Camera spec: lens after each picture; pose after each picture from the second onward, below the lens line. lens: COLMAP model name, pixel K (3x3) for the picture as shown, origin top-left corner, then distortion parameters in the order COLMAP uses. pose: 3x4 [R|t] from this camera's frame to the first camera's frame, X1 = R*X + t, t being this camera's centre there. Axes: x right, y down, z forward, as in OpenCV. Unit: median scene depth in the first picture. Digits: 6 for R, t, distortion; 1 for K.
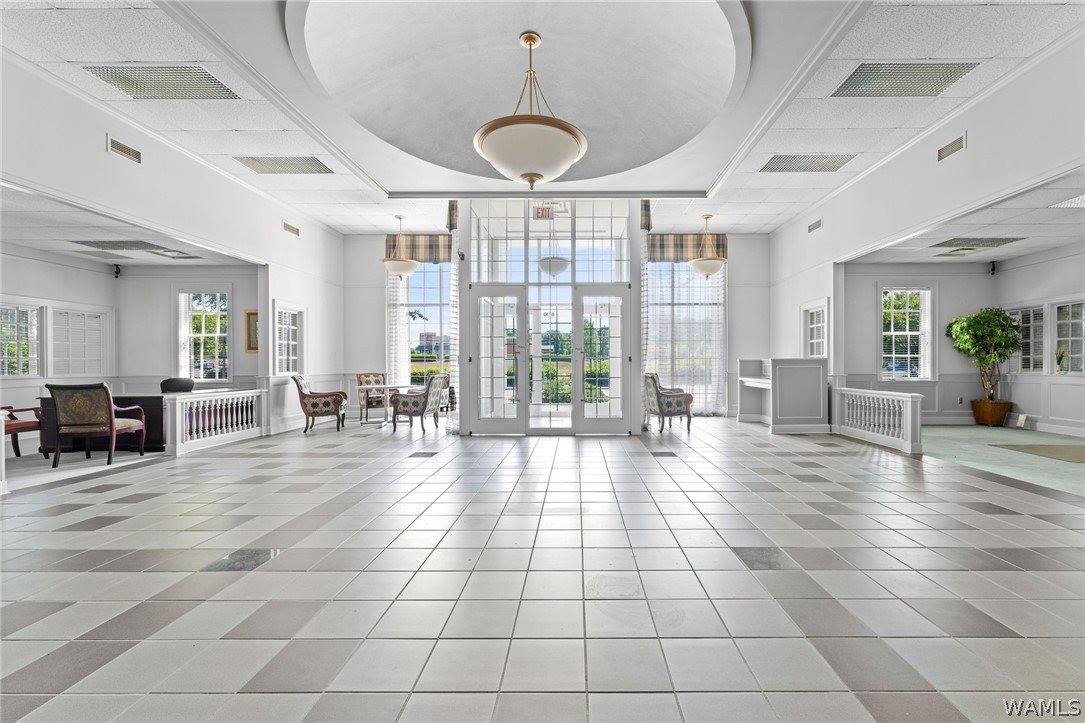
lens RADIAL K [[442.2, 0, 577.7], [0, 442.2, 367.0], [0, 0, 1]] dist [0.000997, -0.000177]
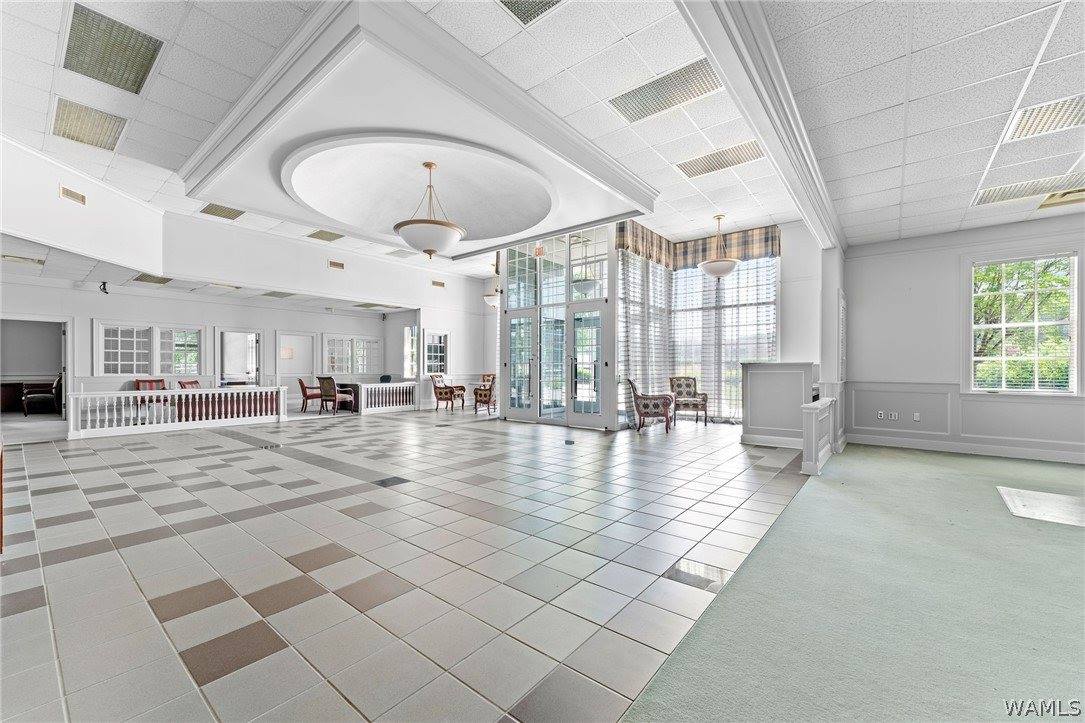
lens RADIAL K [[432.5, 0, 543.2], [0, 432.5, 370.1], [0, 0, 1]] dist [0.000017, -0.000145]
pose [[0.779568, 0.005343, -0.626294, 0.667779], [-0.006857, 0.999976, -0.000004, -0.000997], [0.626280, 0.004298, 0.779587, 0.018294]]
